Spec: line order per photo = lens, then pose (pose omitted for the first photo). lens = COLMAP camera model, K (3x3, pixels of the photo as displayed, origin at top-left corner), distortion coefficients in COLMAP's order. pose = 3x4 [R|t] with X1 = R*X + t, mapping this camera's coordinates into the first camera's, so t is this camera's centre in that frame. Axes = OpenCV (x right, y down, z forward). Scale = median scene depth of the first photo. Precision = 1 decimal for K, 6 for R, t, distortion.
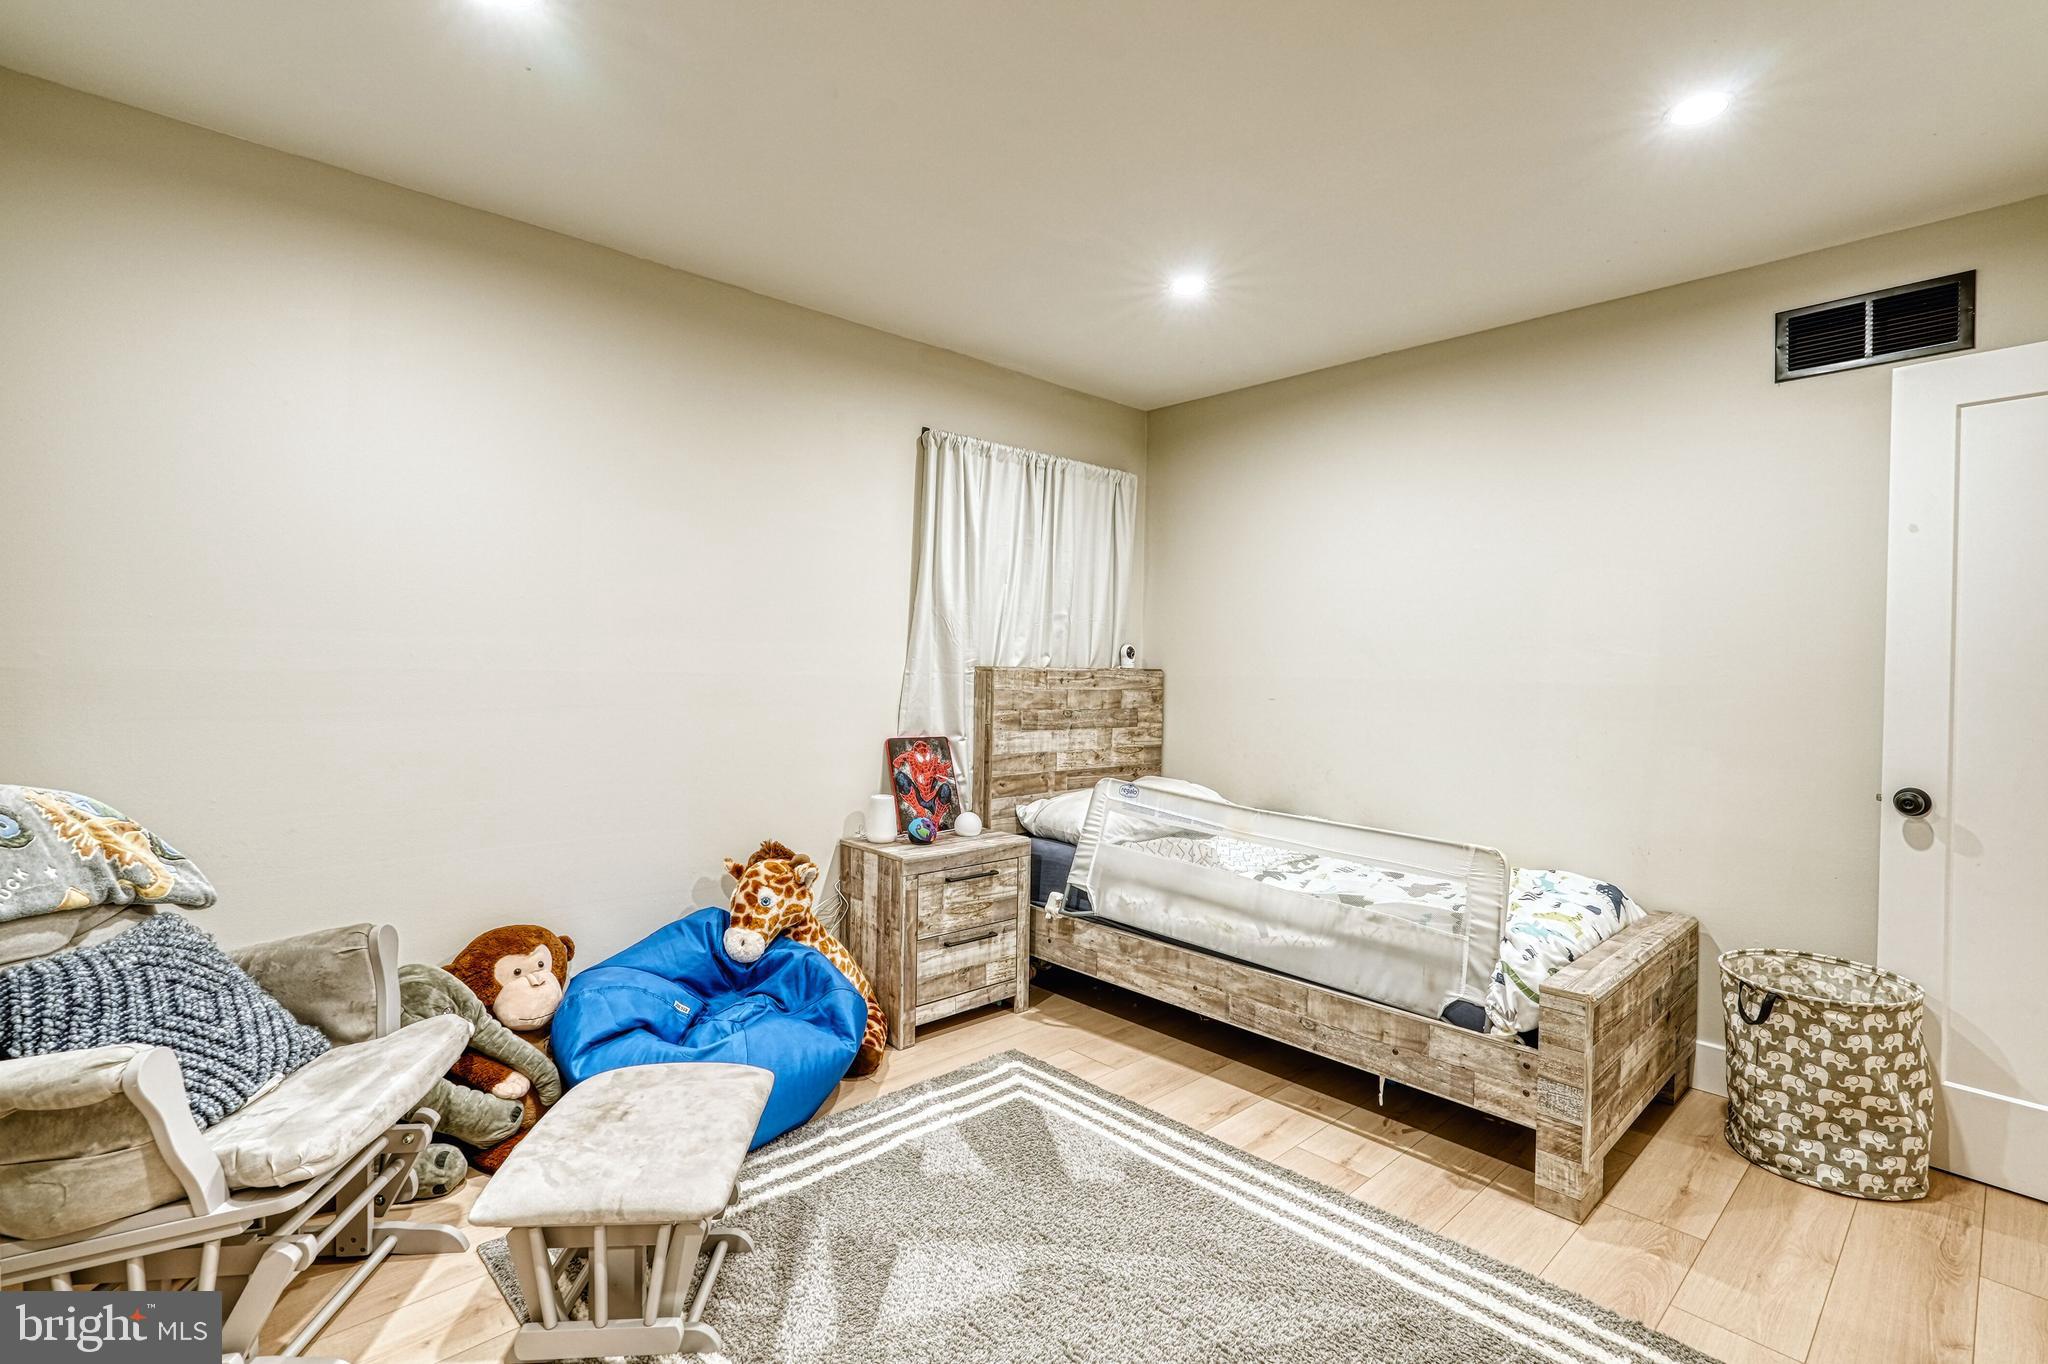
lens RADIAL K [[936.5, 0, 1032.2], [0, 936.5, 679.5], [0, 0, 1]] dist [-0.004301, 0.003440]
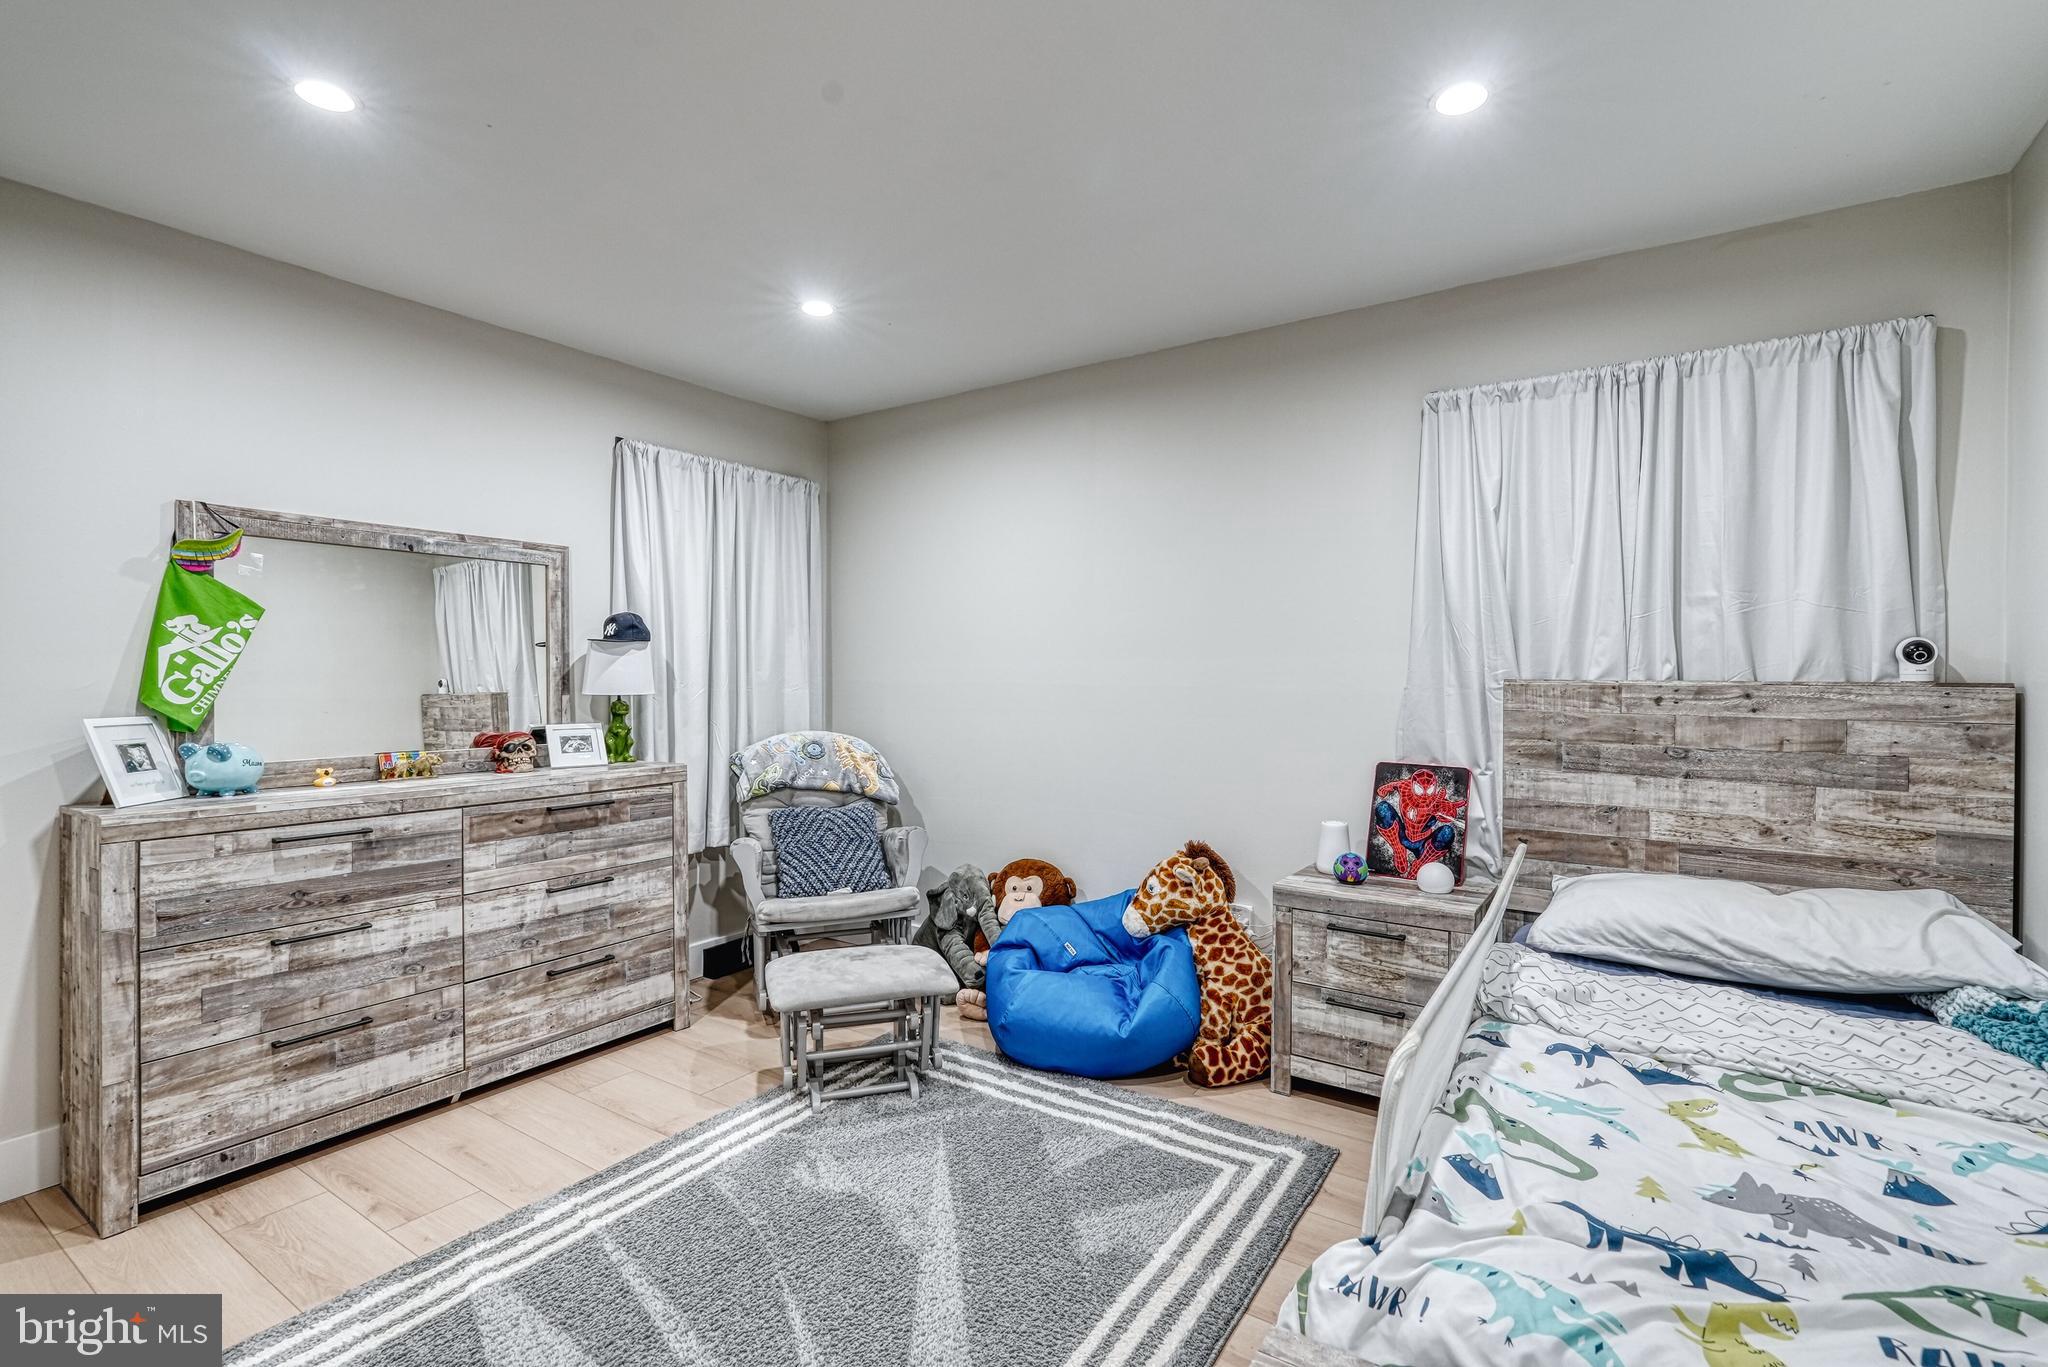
lens RADIAL K [[936.5, 0, 1027.4], [0, 936.5, 678.0], [0, 0, 1]] dist [-0.004301, 0.003440]
pose [[0.222550, -0.008177, -0.974887, 0.627893], [-0.014325, 0.999829, -0.011656, -0.000652], [0.974816, 0.016560, 0.222395, 0.482792]]
